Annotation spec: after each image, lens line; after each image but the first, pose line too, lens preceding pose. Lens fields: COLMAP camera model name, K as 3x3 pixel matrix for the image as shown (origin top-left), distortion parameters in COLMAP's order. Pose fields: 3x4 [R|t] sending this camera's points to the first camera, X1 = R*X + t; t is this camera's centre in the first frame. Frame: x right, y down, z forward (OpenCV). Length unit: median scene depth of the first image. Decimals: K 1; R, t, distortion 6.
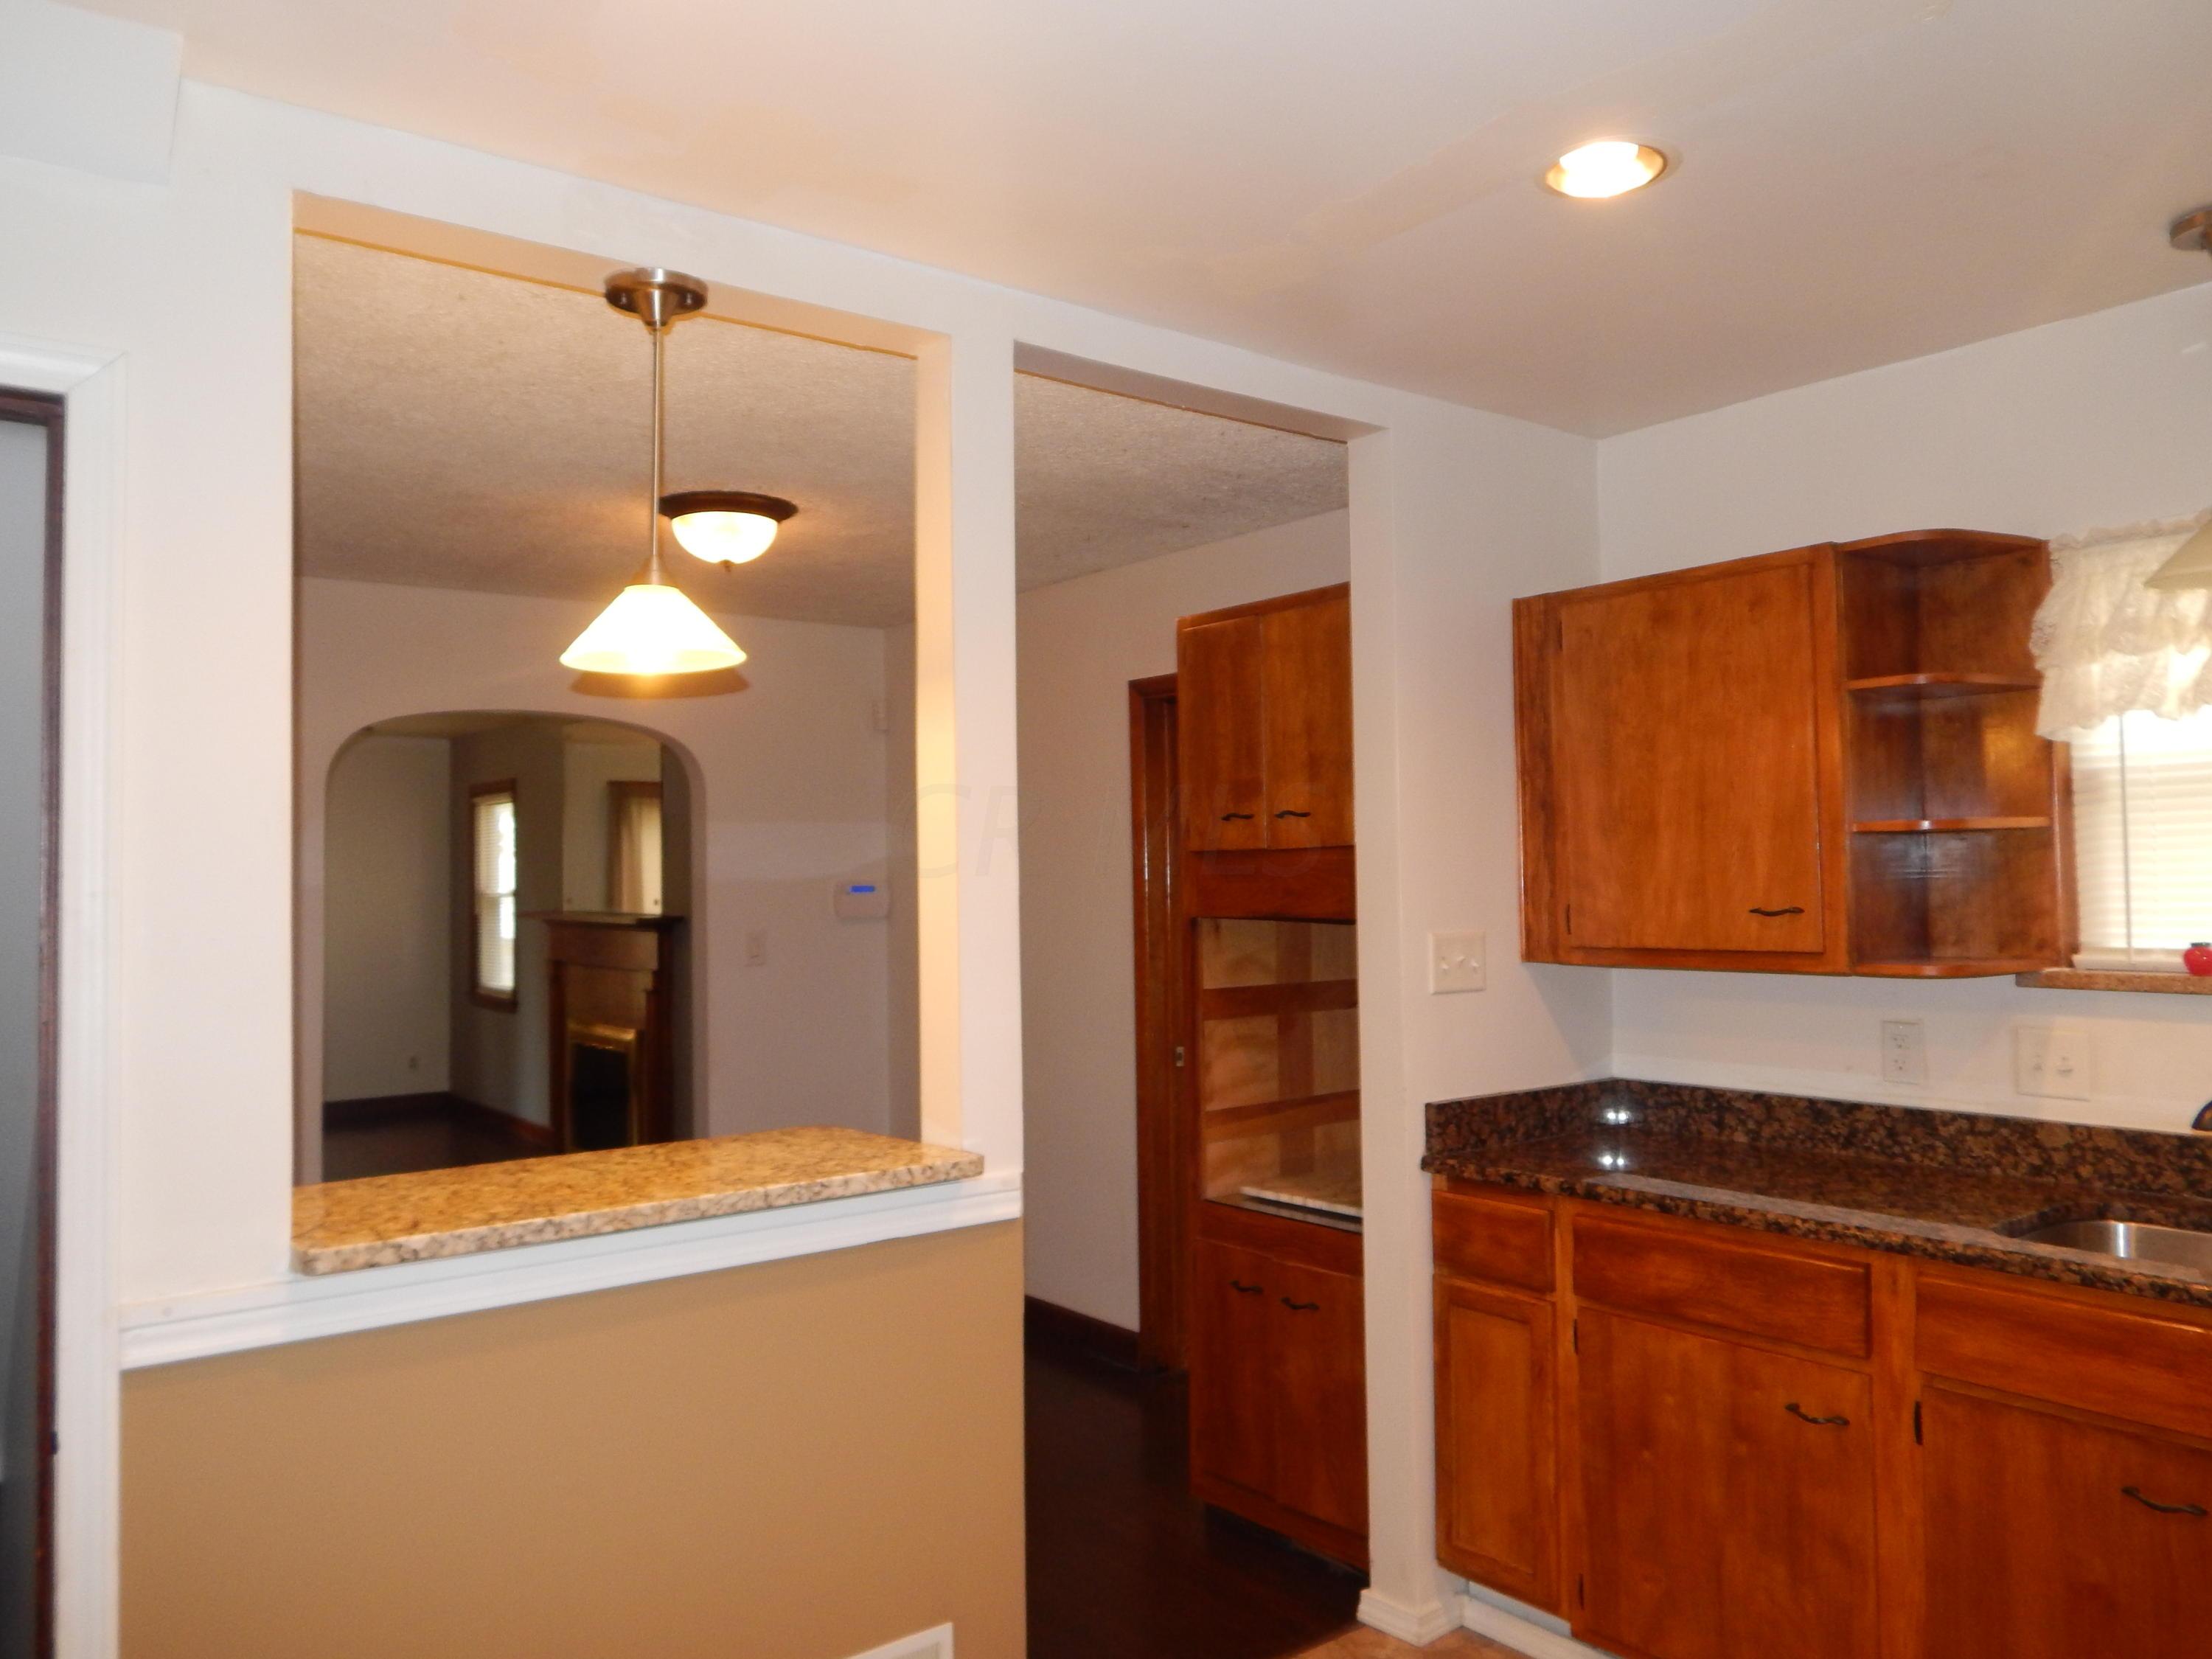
lens RADIAL K [[1599.6, 0, 1124.3], [0, 1599.6, 826.7], [0, 0, 1]] dist [-0.012137, -0.003248]
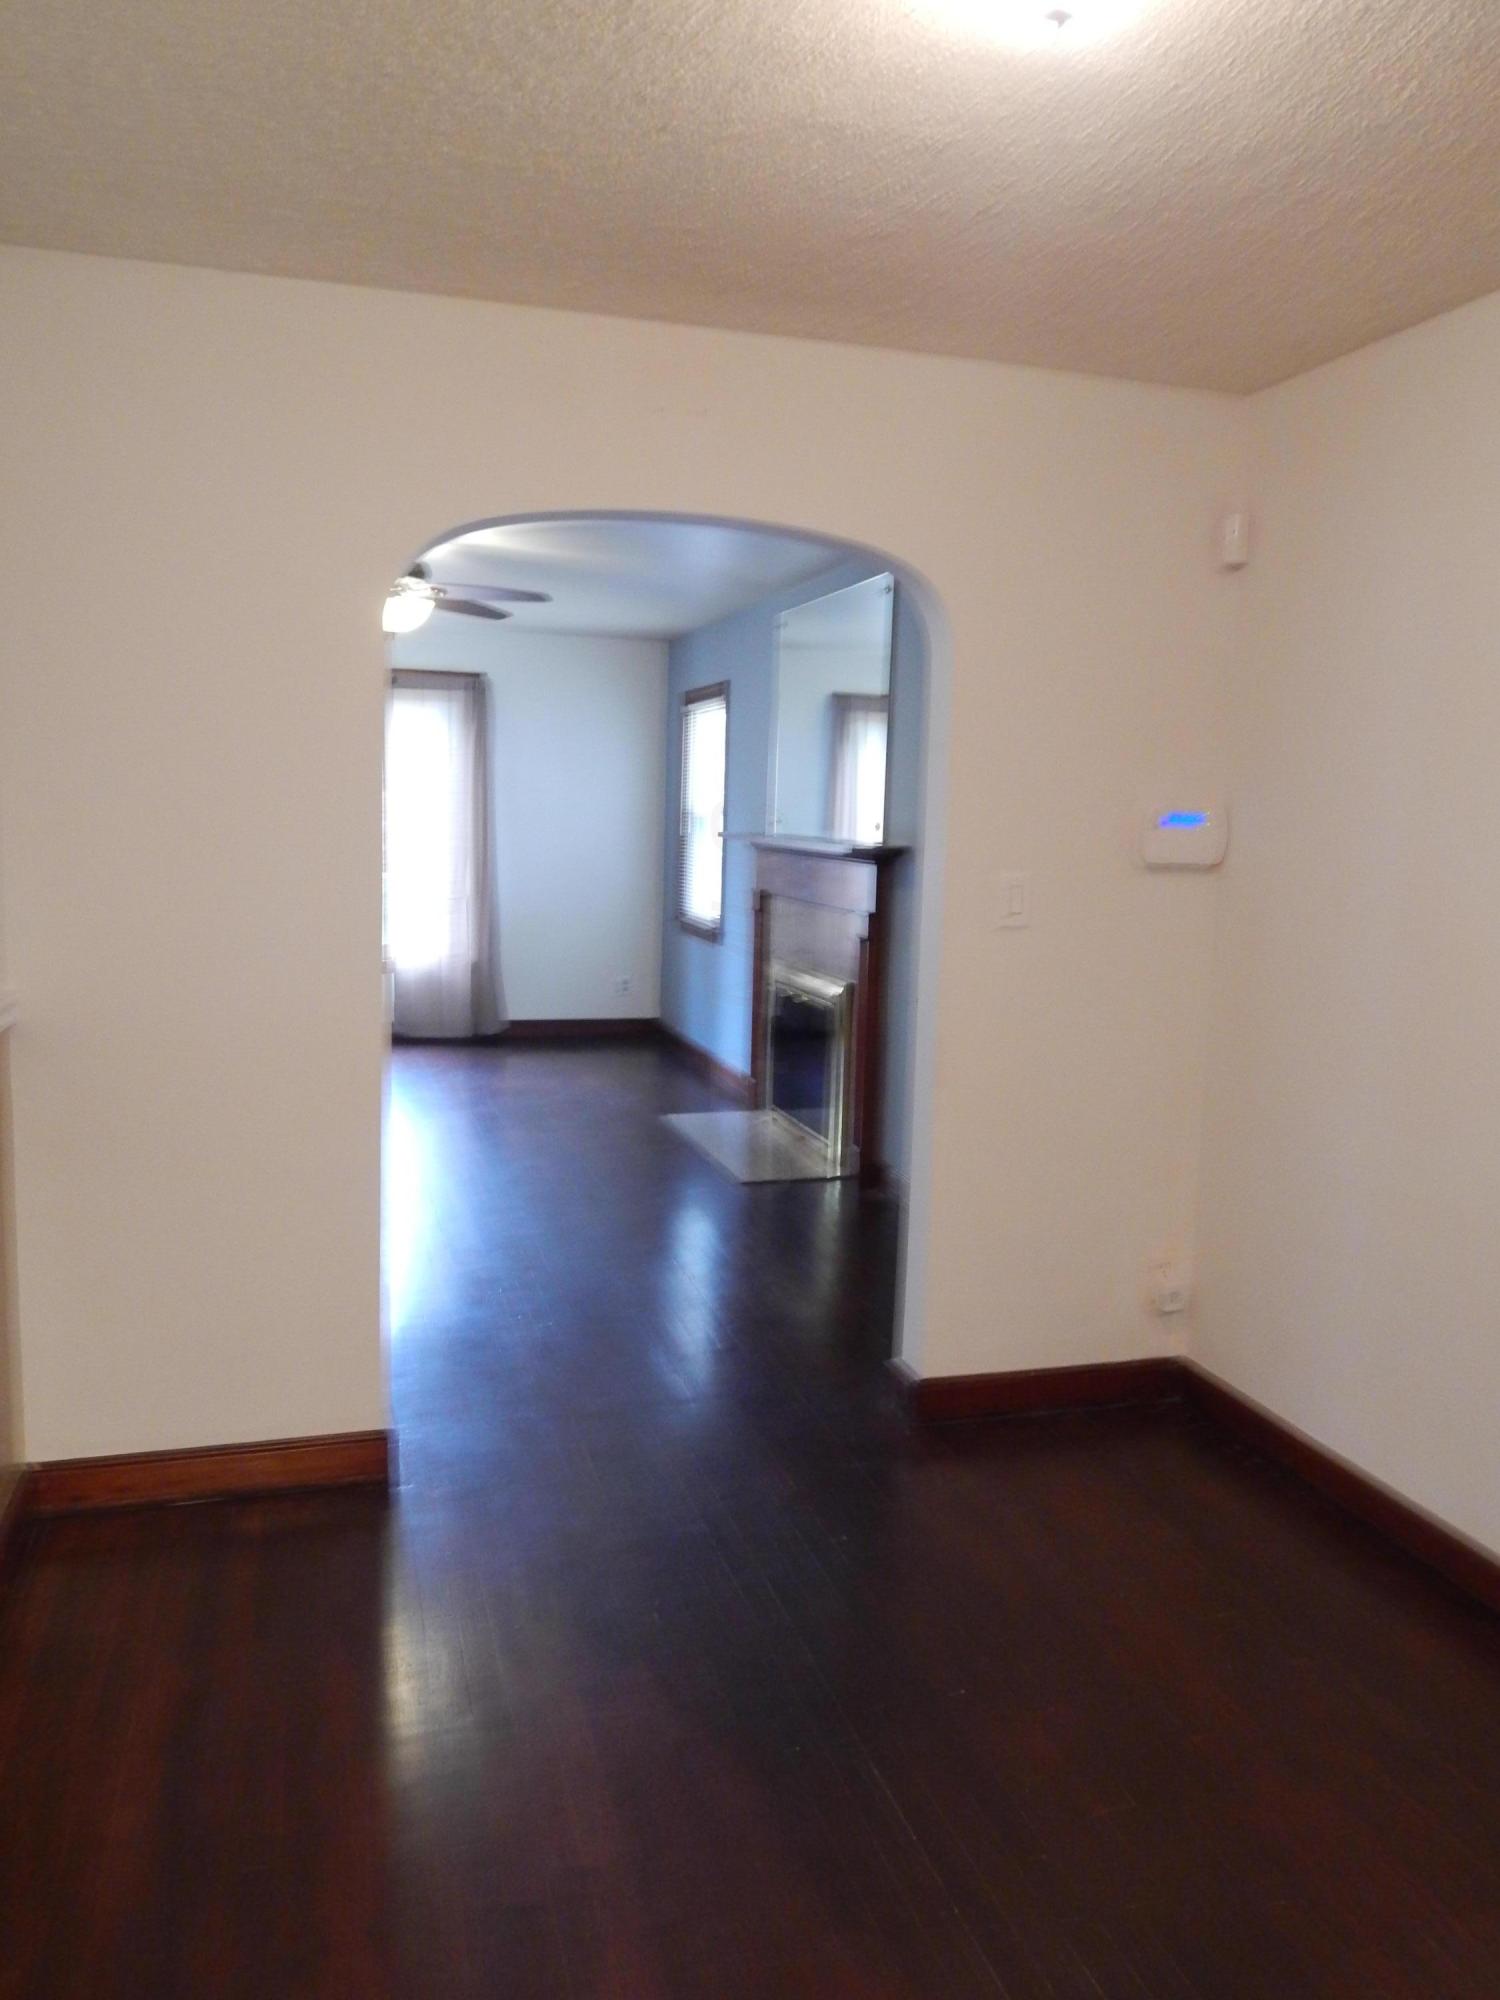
lens RADIAL K [[1446.3, 0, 747.9], [0, 1446.3, 999.0], [0, 0, 1]] dist [-0.012137, -0.003248]
pose [[0.933829, 0.089426, -0.346360, -0.093393], [-0.035710, 0.986716, 0.158479, 0.018789], [0.355932, -0.135624, 0.924618, 0.291301]]
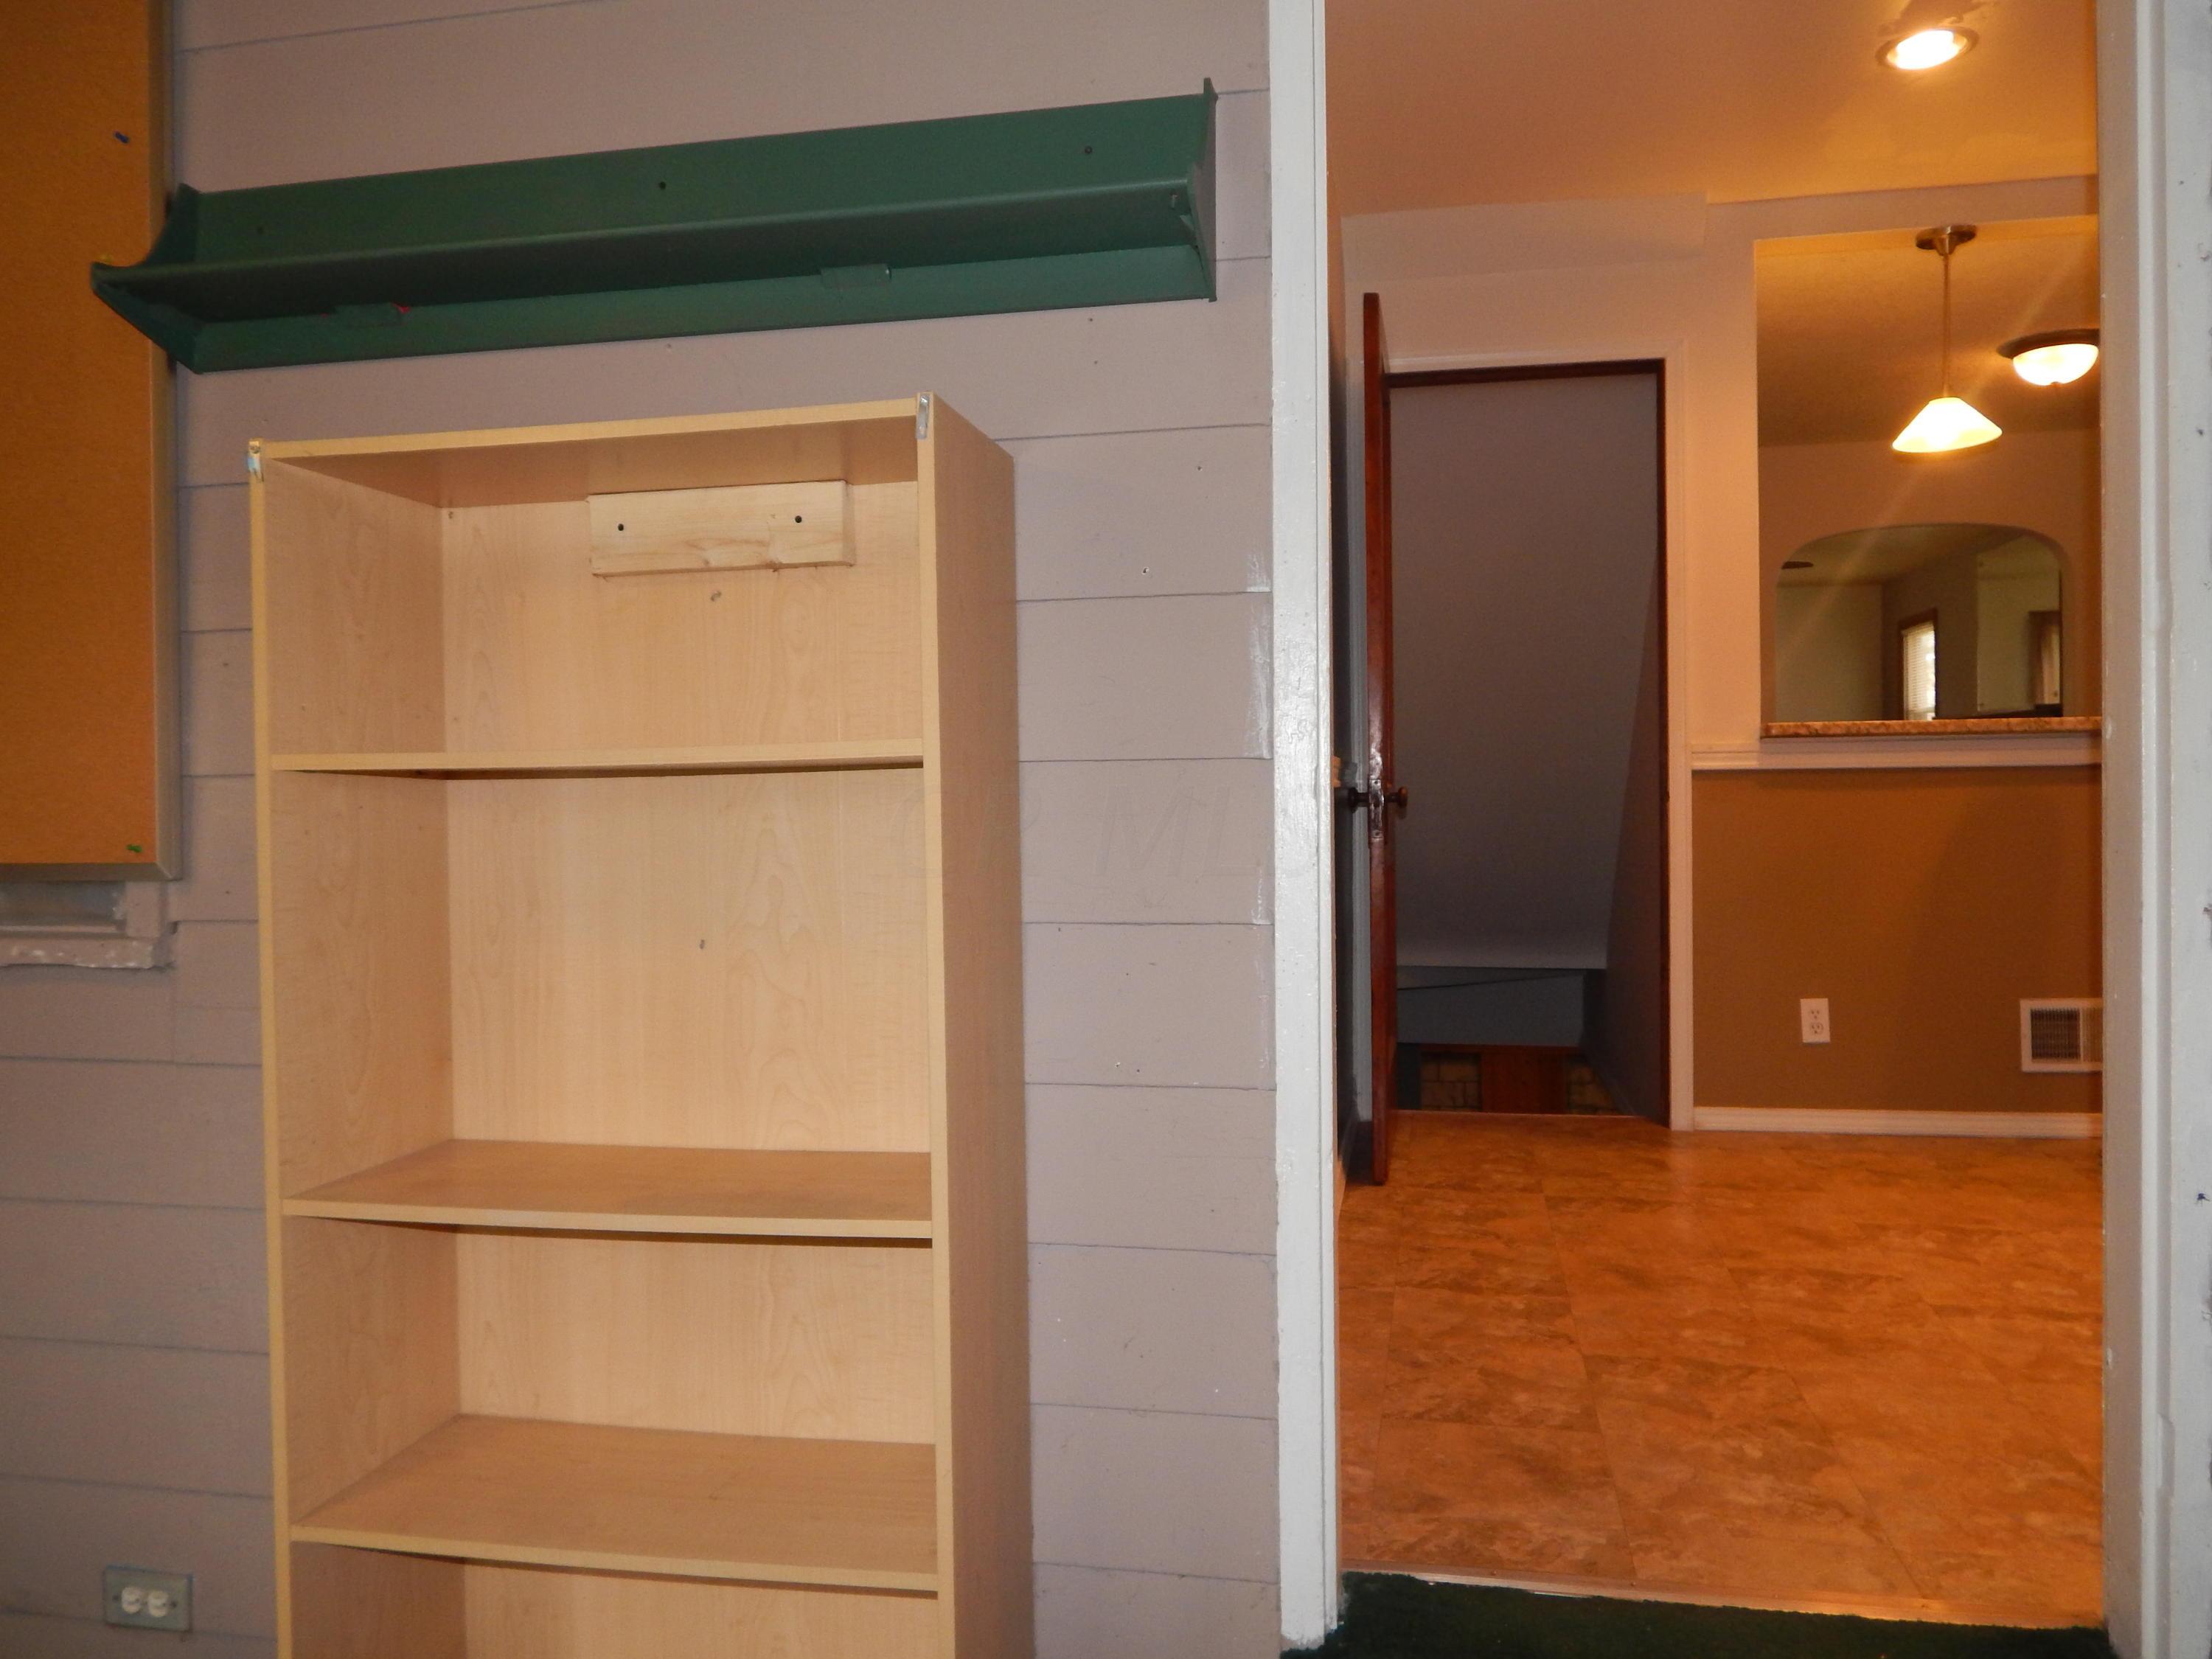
lens RADIAL K [[1599.6, 0, 1112.9], [0, 1599.6, 838.8], [0, 0, 1]] dist [-0.012137, -0.003248]
pose [[0.650646, 0.018884, -0.759146, 0.138867], [0.034672, 0.997909, 0.054540, 0.063474], [0.758589, -0.061807, 0.648631, -0.271717]]
